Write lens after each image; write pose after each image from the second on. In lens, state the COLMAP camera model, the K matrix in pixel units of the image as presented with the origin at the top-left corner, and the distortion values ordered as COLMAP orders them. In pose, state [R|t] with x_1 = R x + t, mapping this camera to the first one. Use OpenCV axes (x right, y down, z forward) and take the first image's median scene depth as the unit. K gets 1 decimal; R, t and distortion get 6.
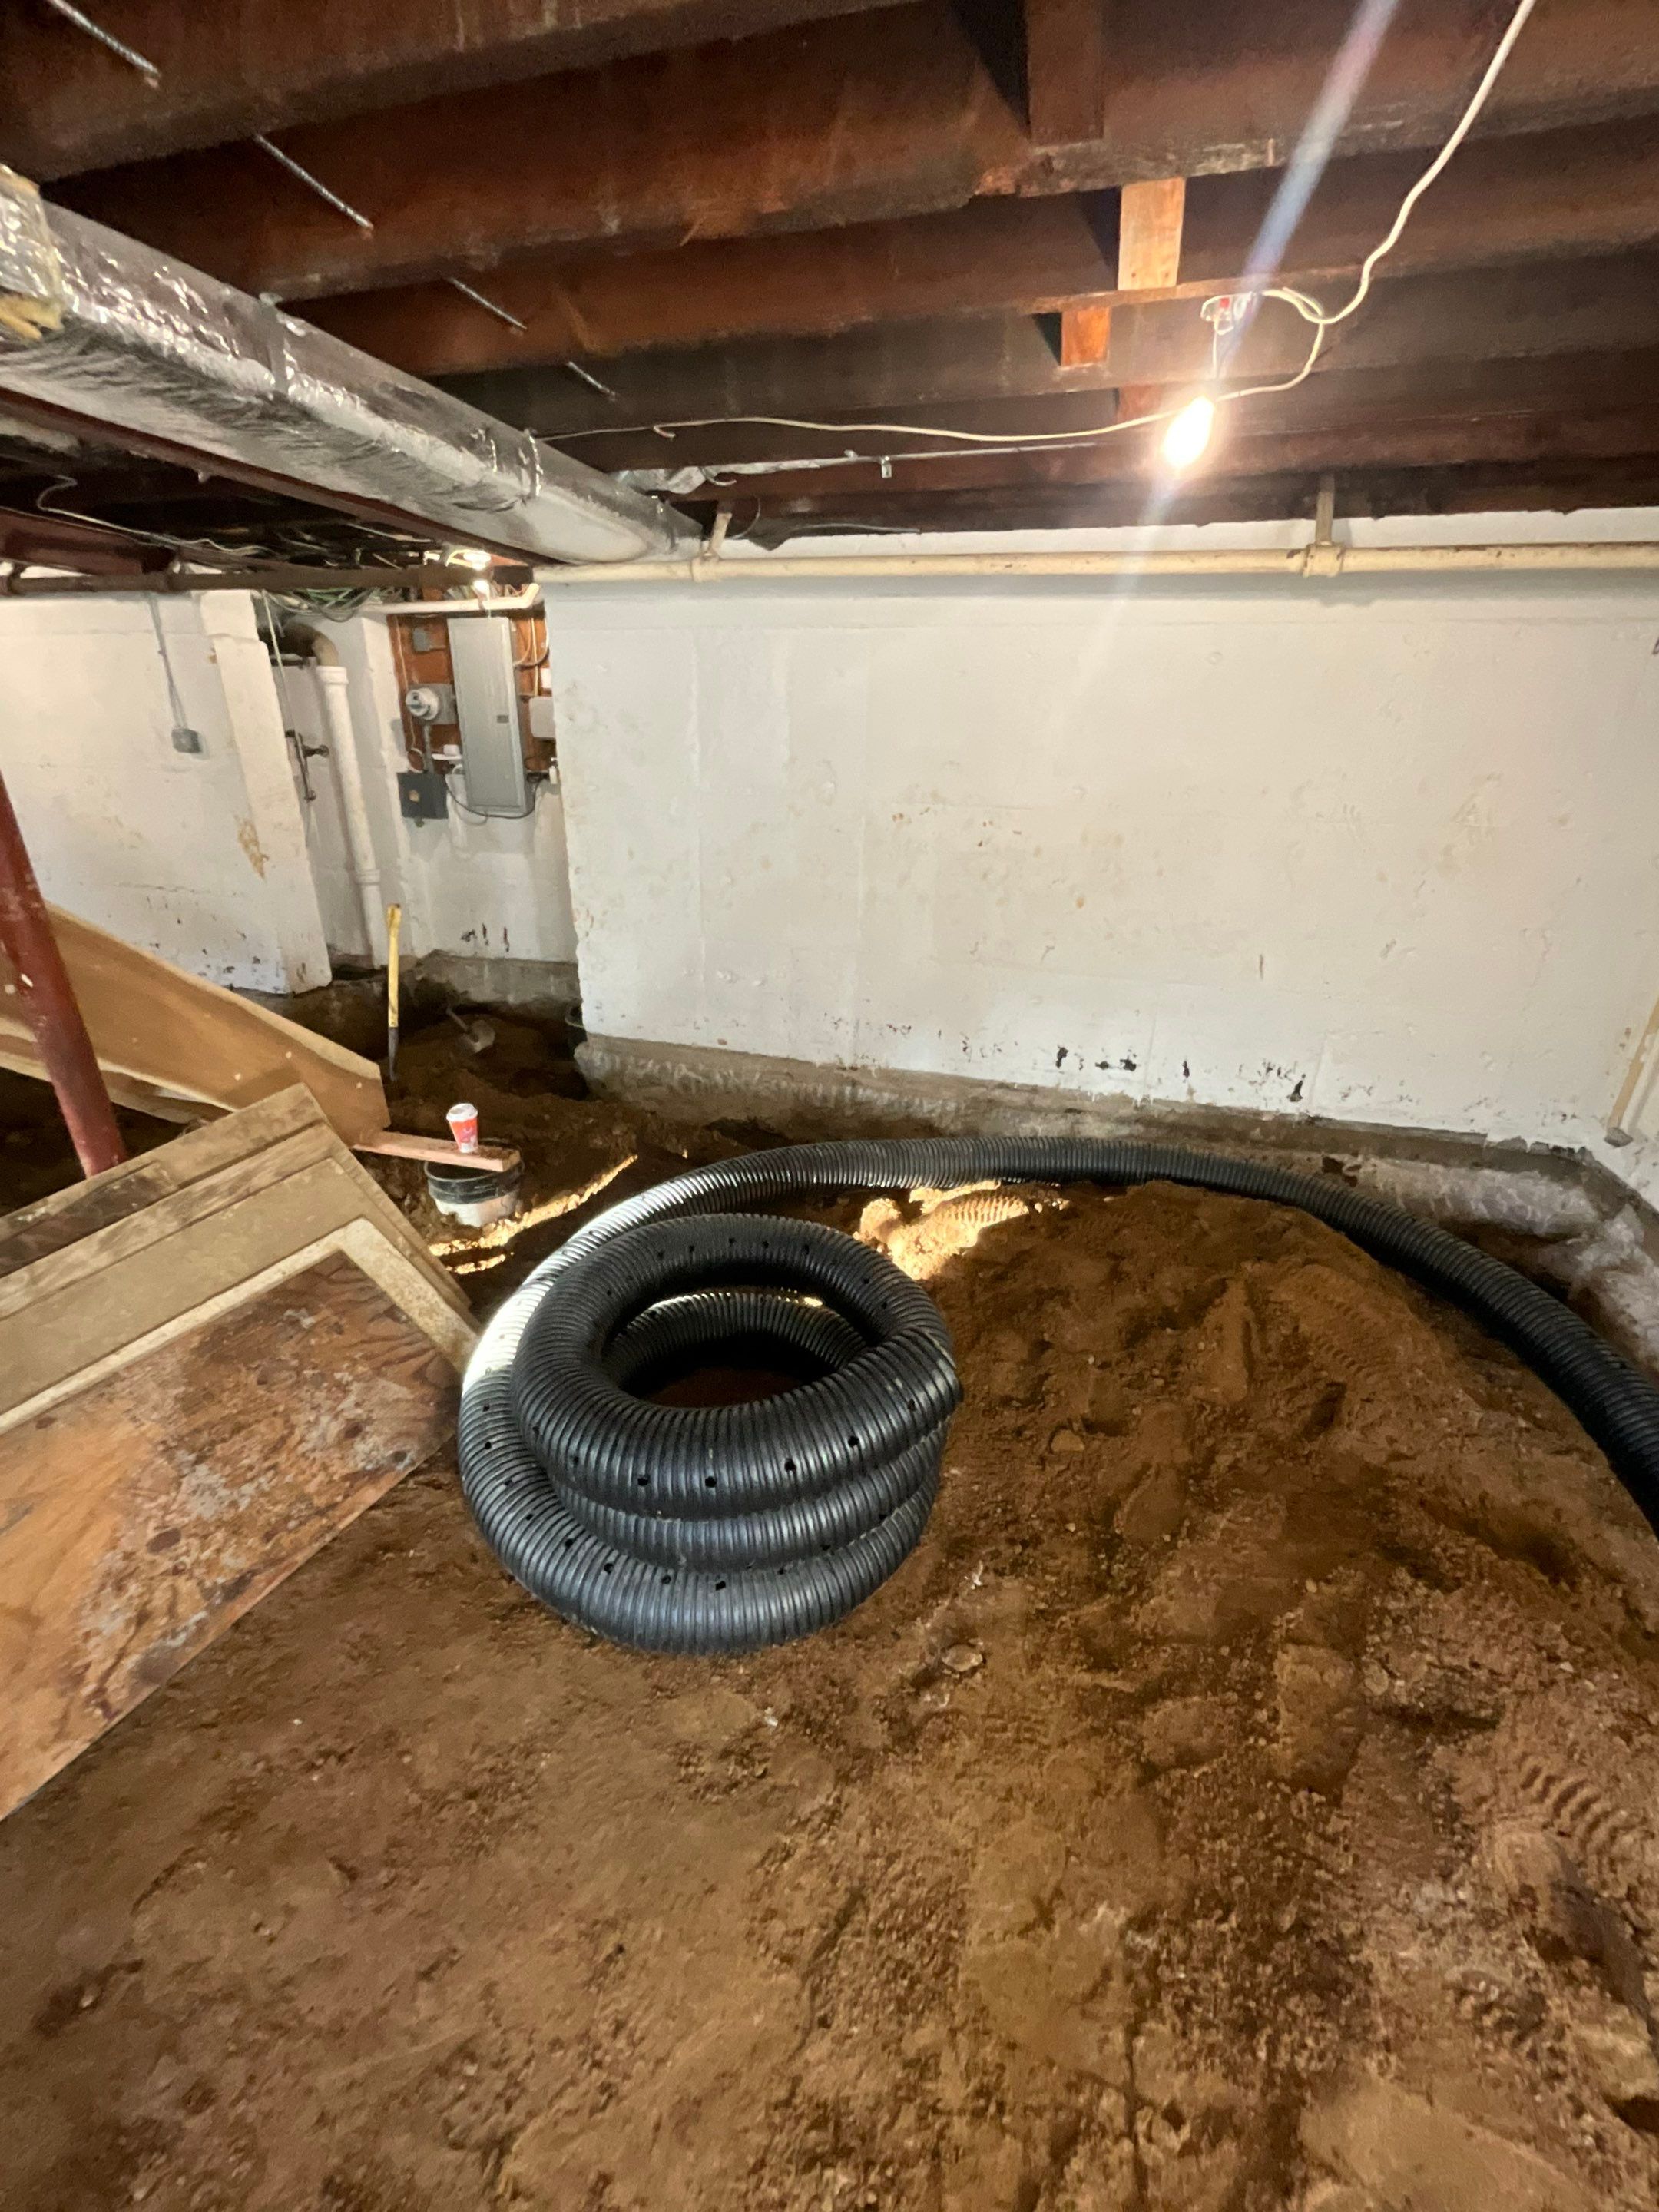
lens RADIAL K [[888.5, 0, 824.8], [0, 888.5, 1101.8], [0, 0, 1]] dist [0.002338, -0.000364]
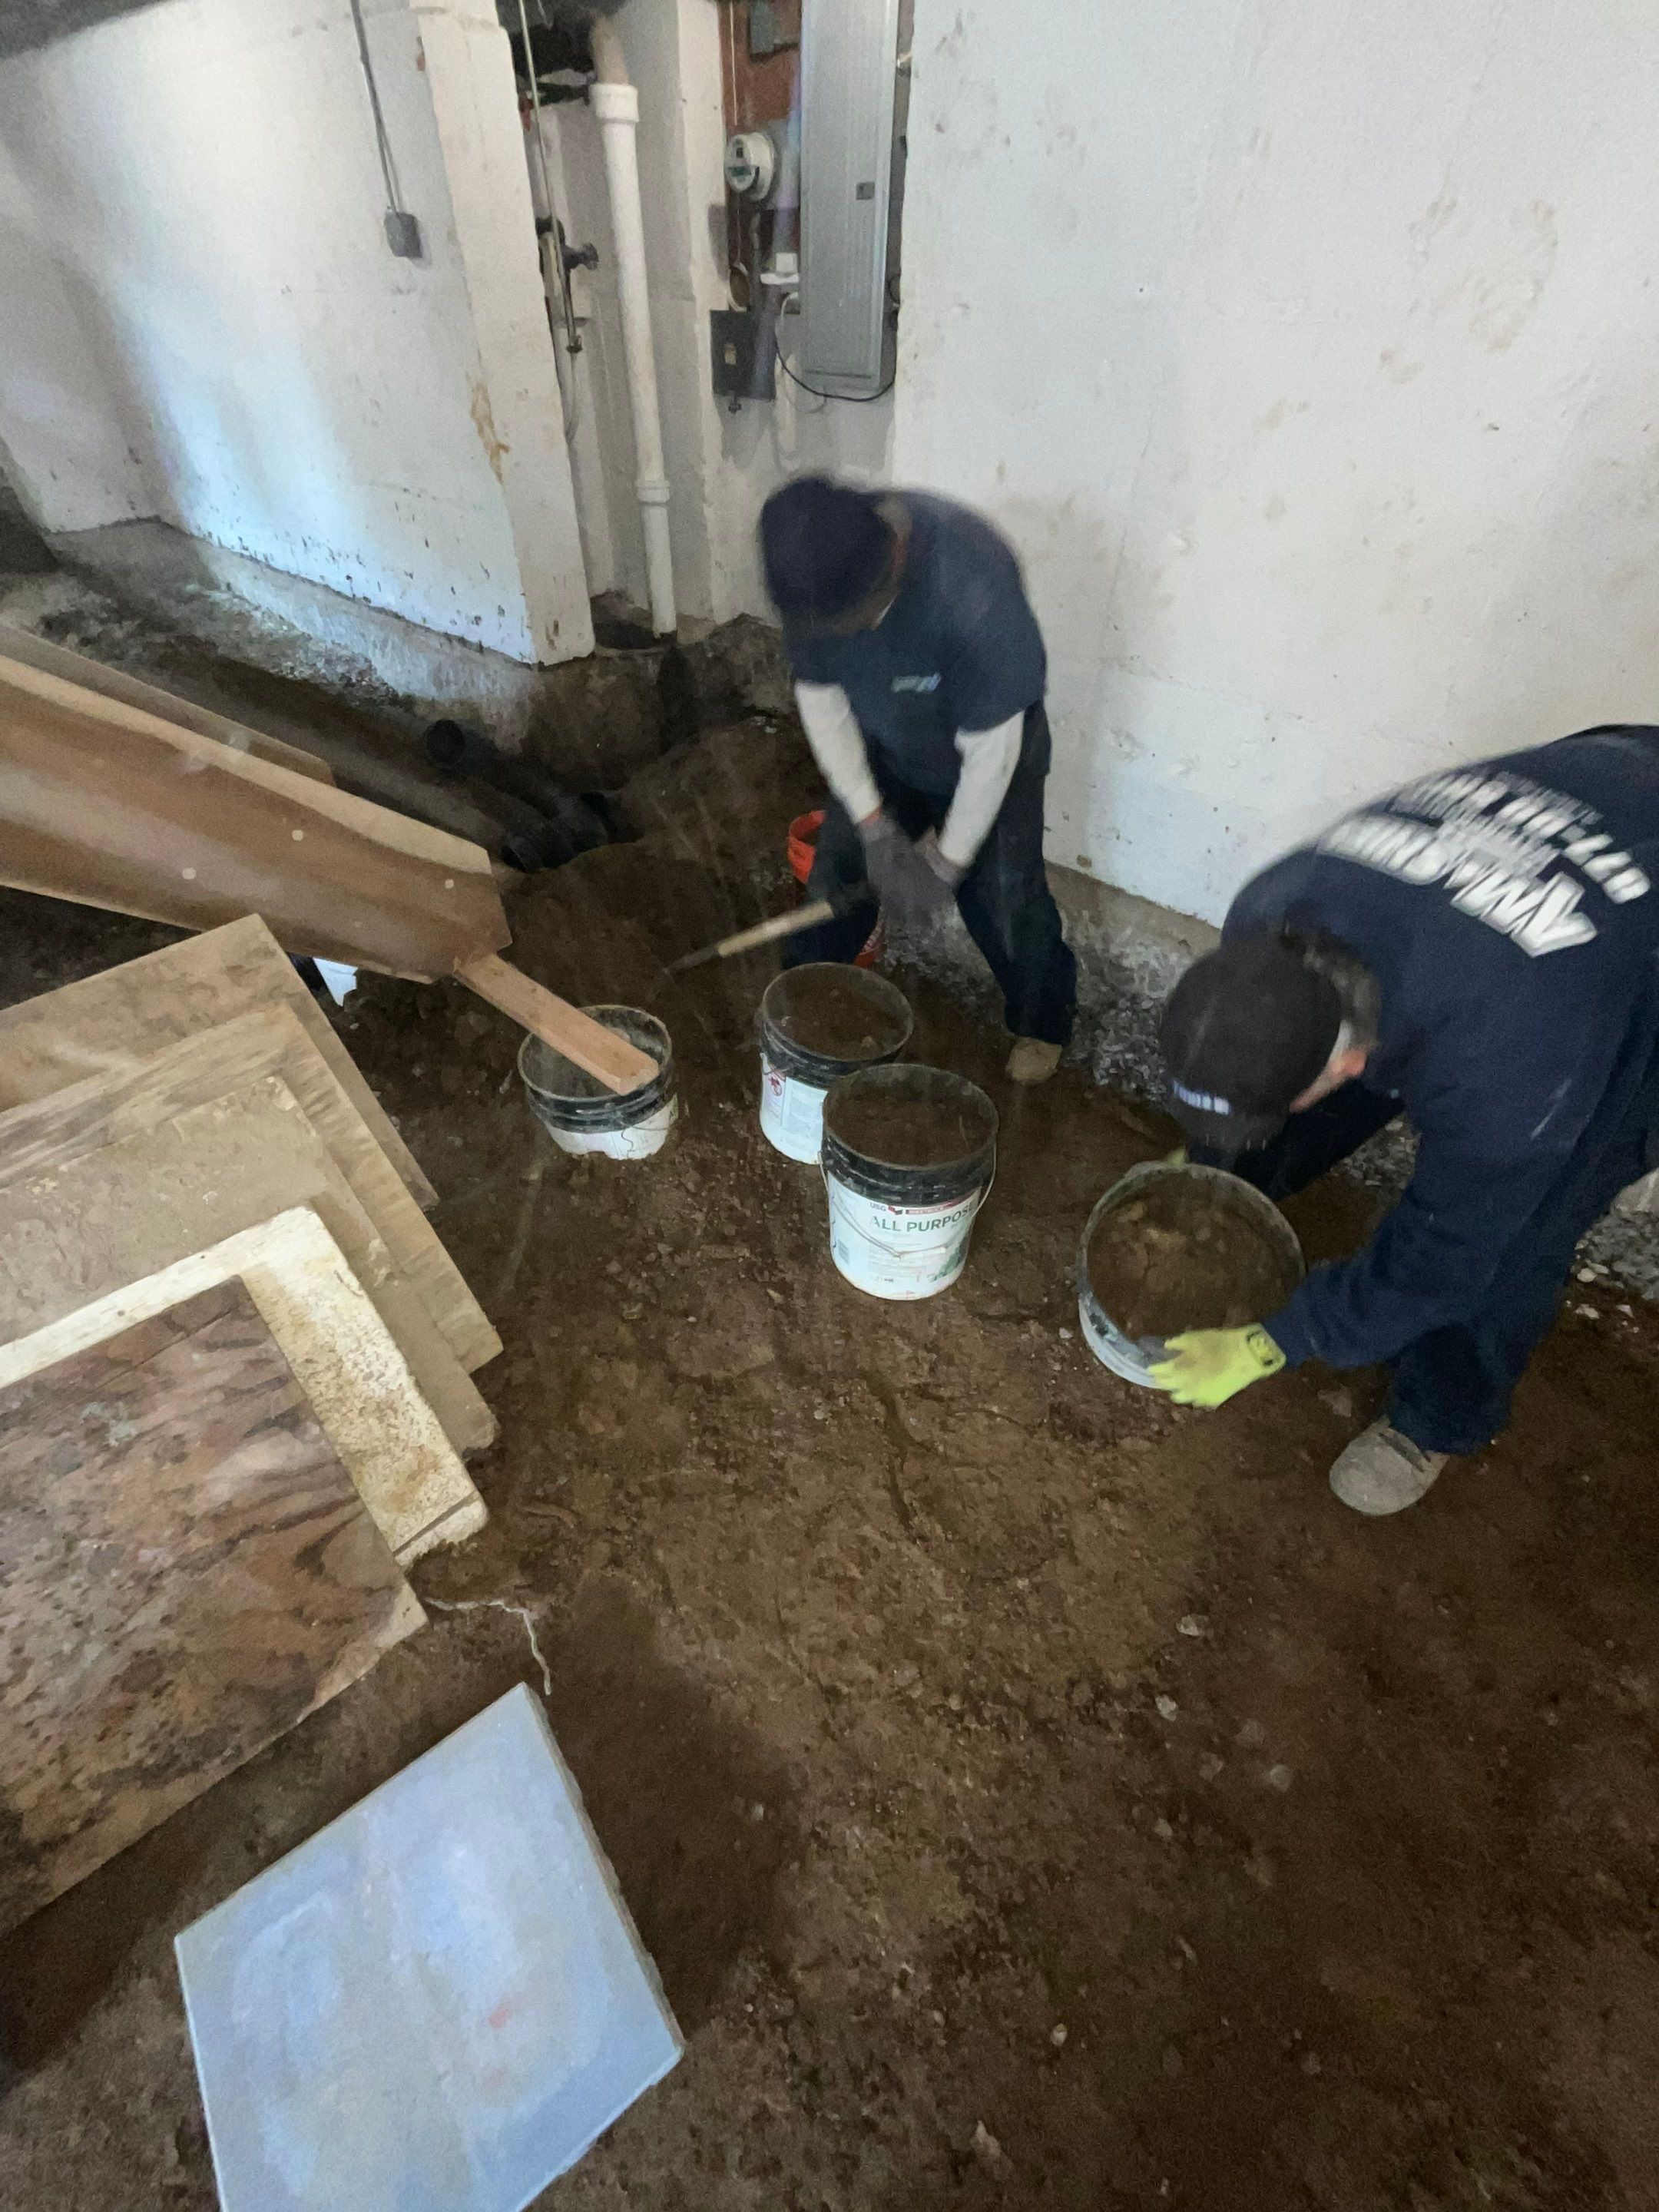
lens RADIAL K [[888.5, 0, 824.8], [0, 888.5, 1101.8], [0, 0, 1]] dist [0.002338, -0.000364]
pose [[0.906490, 0.280542, -0.315550, -0.042086], [-0.161547, 0.920928, 0.354676, -0.102878], [0.390100, -0.270534, 0.880132, 0.388138]]
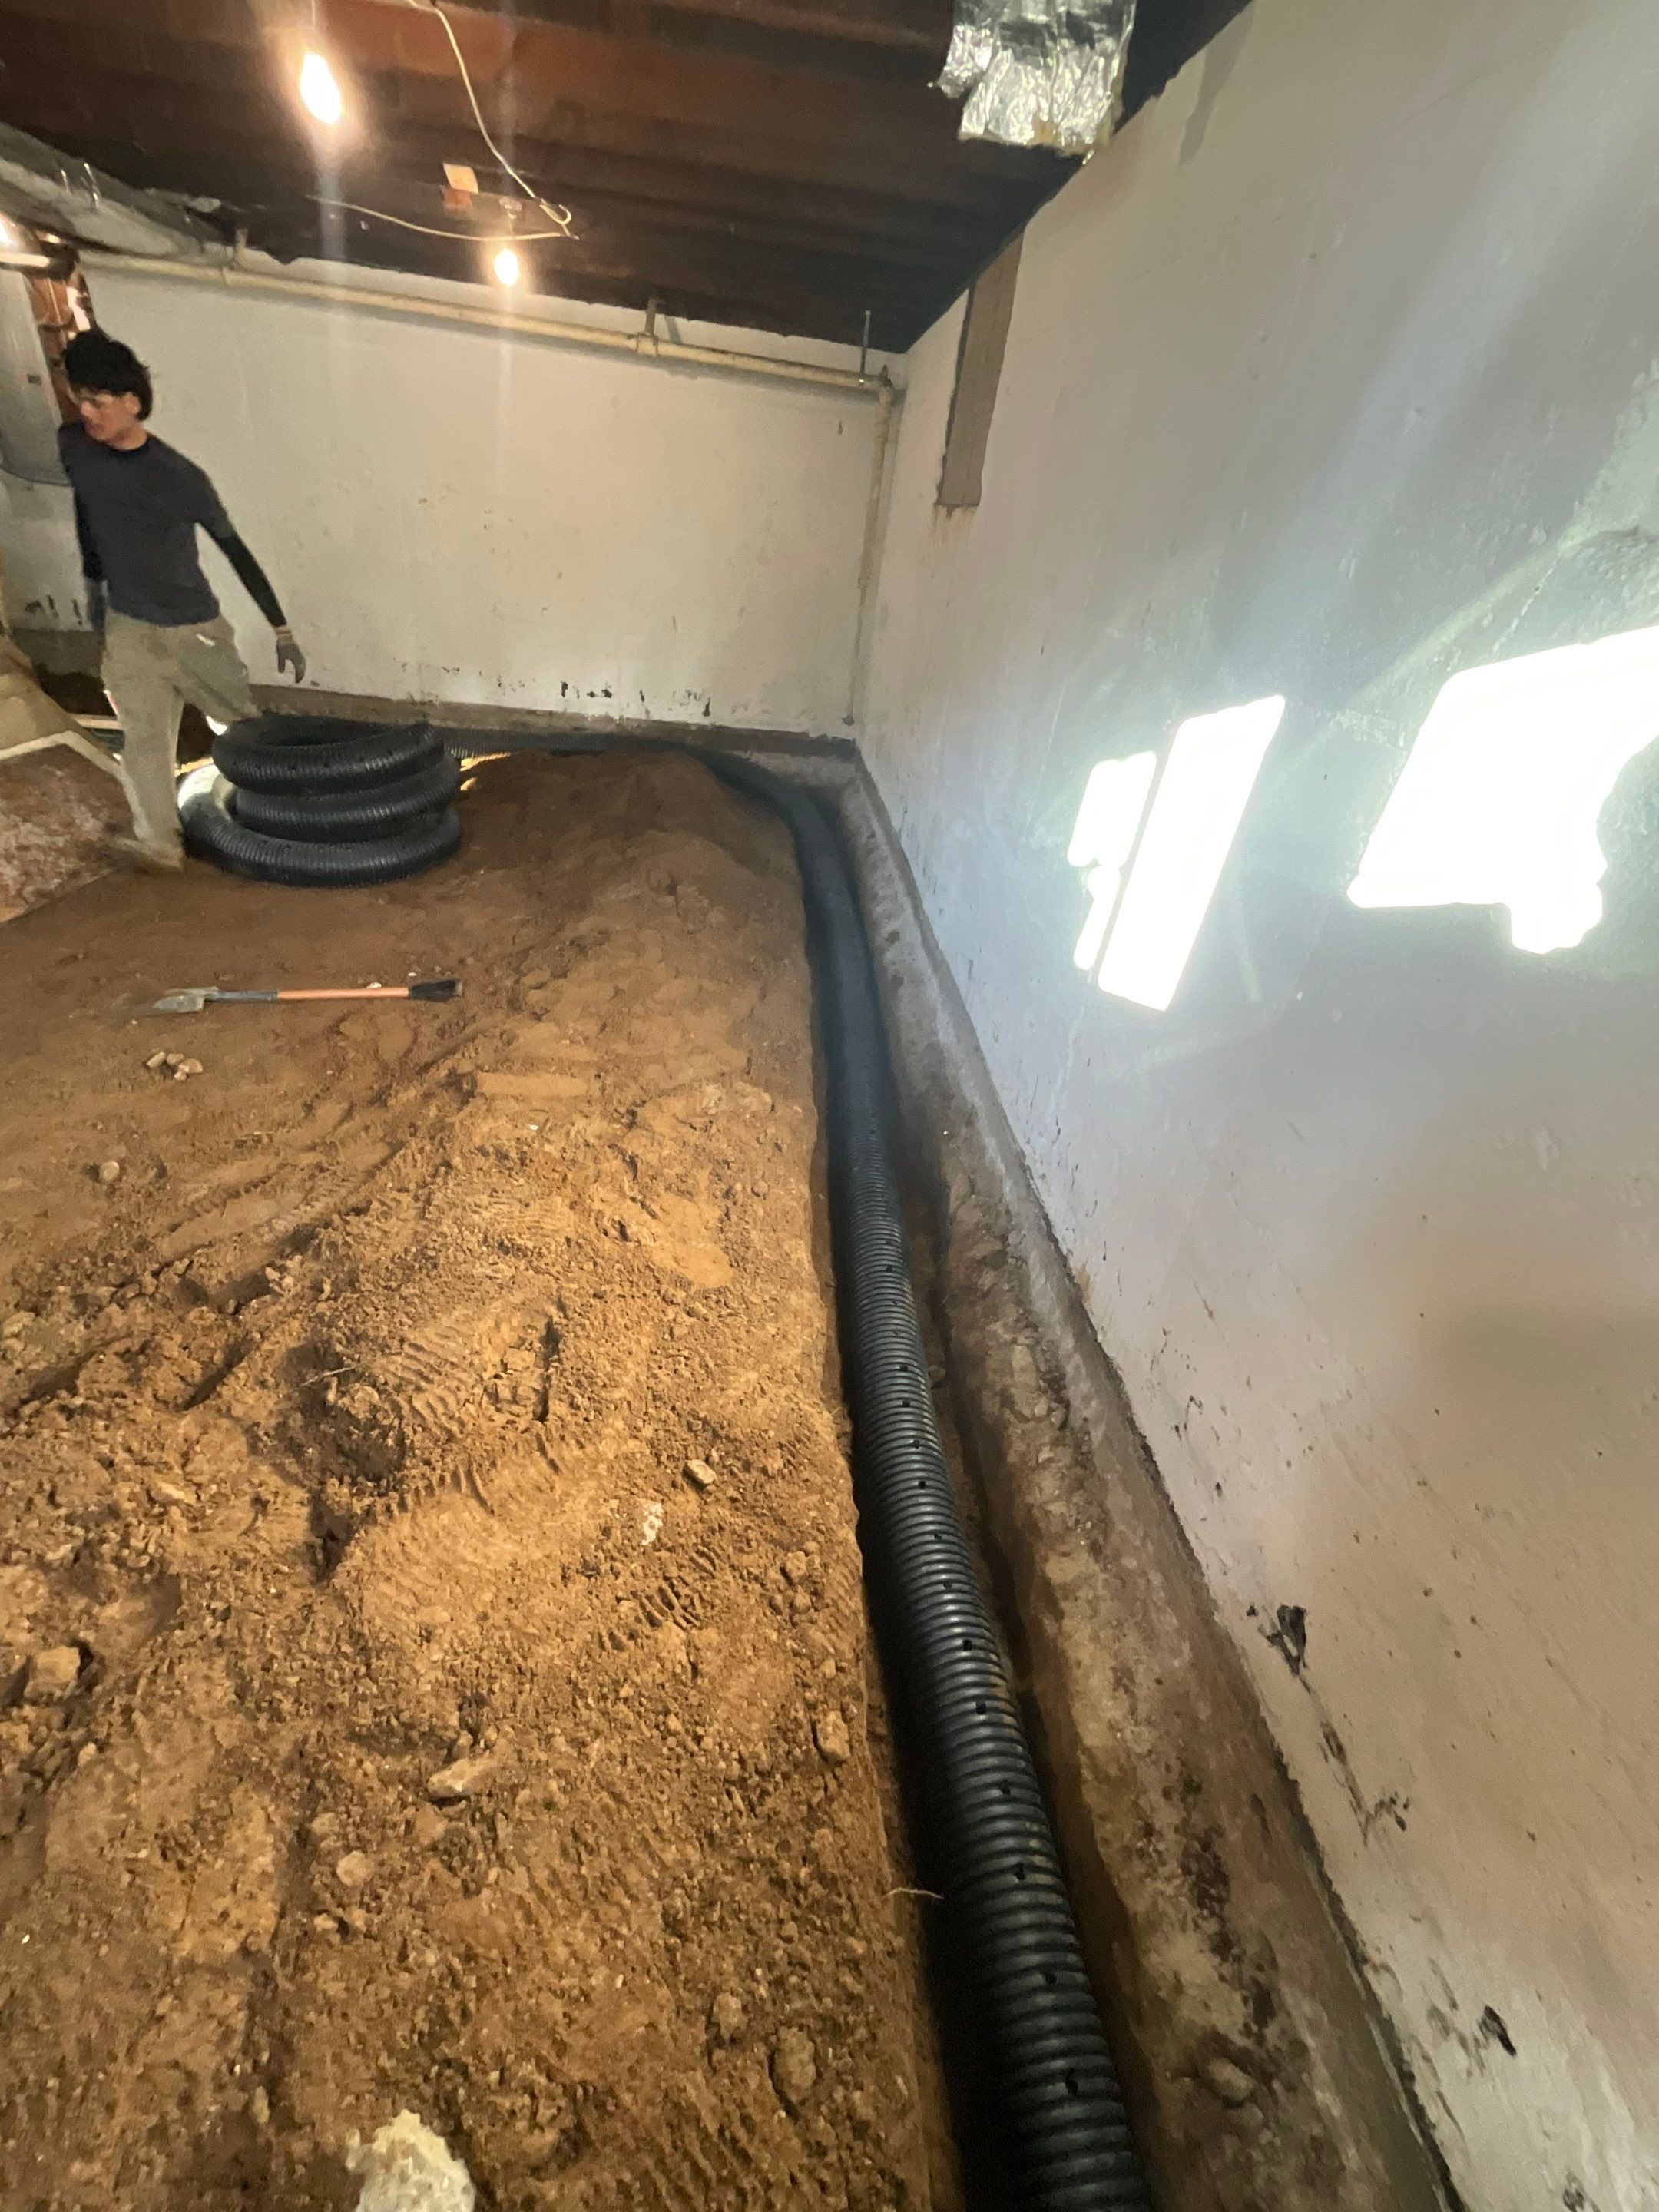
lens RADIAL K [[895.7, 0, 823.0], [0, 895.7, 1105.4], [0, 0, 1]] dist [0.000937, -0.000144]
pose [[0.930655, -0.131773, 0.341345, 0.053136], [0.054100, 0.972202, 0.227808, 0.288056], [-0.361876, -0.193544, 0.911914, -0.639915]]
